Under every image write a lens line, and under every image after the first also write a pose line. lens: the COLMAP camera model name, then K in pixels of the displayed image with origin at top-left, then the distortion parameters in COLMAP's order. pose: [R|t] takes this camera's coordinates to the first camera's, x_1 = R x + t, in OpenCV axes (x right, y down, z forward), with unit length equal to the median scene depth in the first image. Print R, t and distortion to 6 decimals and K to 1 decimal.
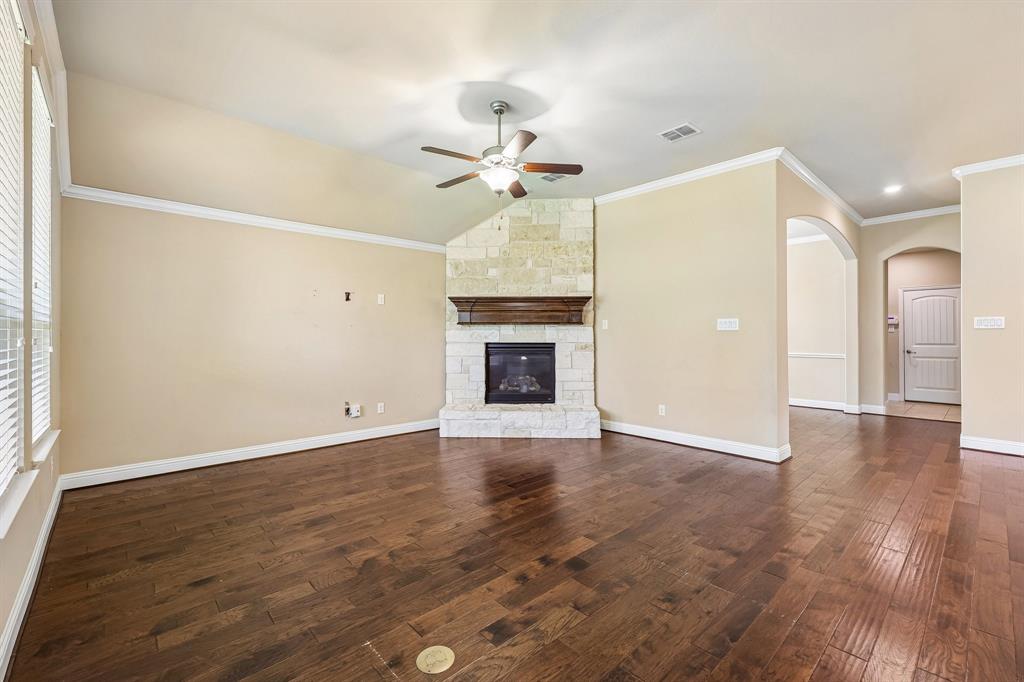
lens RADIAL K [[437.0, 0, 514.5], [0, 437.0, 332.7], [0, 0, 1]] dist [0.002168, 0.000056]
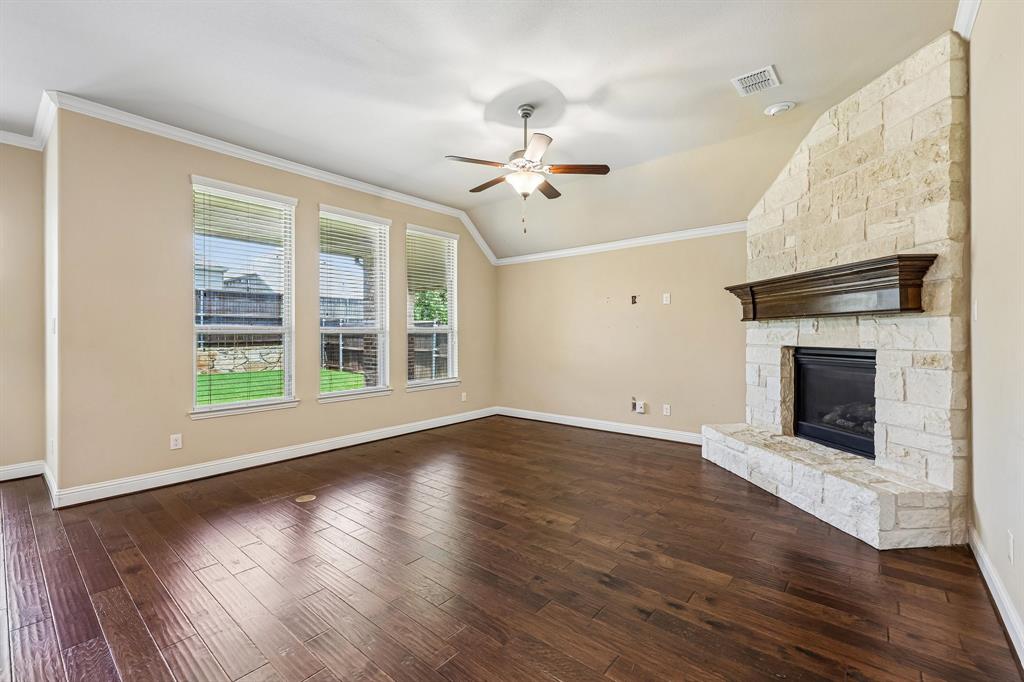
lens RADIAL K [[437.0, 0, 514.5], [0, 437.0, 332.7], [0, 0, 1]] dist [0.002168, 0.000056]
pose [[0.133656, -0.005150, -0.991014, 0.567508], [0.010843, 0.999934, -0.003734, -0.000338], [0.990968, -0.010246, 0.133703, 0.491717]]
